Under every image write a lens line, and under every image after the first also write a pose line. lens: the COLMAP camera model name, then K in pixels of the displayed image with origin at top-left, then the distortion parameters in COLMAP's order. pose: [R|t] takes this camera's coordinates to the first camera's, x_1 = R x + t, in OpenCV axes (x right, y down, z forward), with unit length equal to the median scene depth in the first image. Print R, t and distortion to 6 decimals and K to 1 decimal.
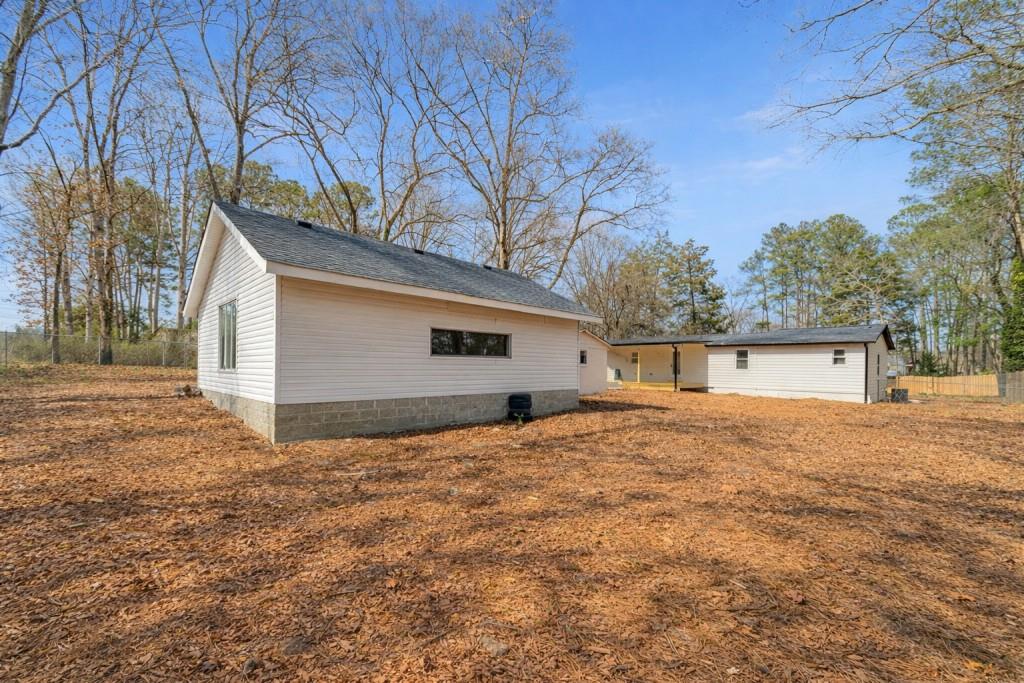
lens RADIAL K [[402.8, 0, 513.5], [0, 402.8, 336.6], [0, 0, 1]] dist [0.002925, -0.000632]
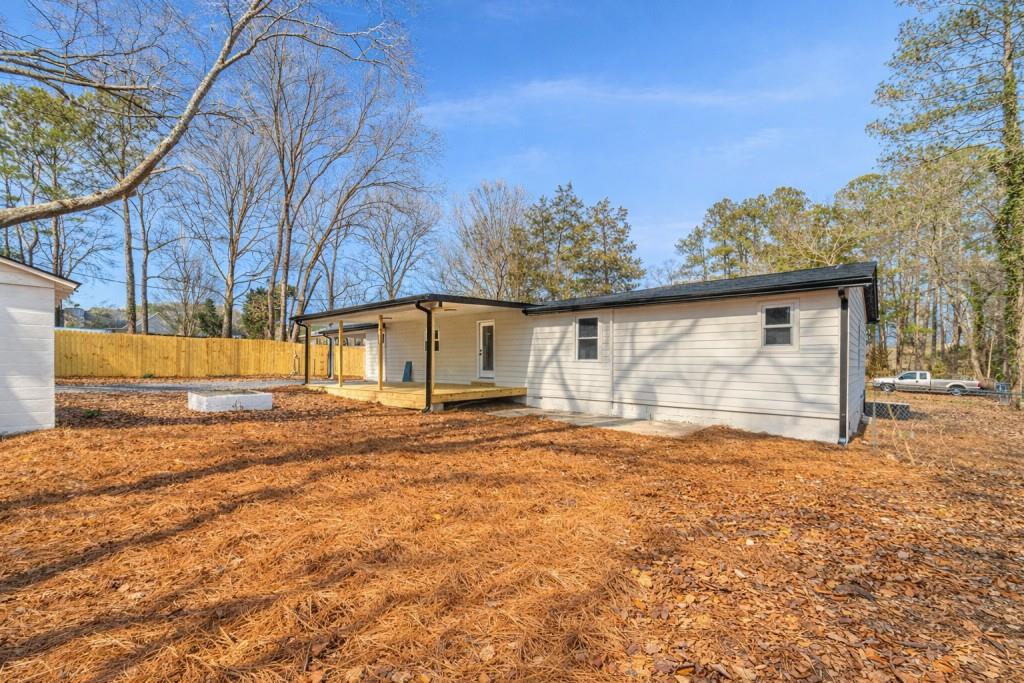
lens RADIAL K [[402.8, 0, 513.5], [0, 402.8, 336.6], [0, 0, 1]] dist [0.002925, -0.000632]
pose [[0.997109, -0.016169, 0.074247, 0.214271], [0.016977, 0.999803, -0.010260, 0.028592], [-0.074067, 0.011491, 0.997187, 0.260203]]
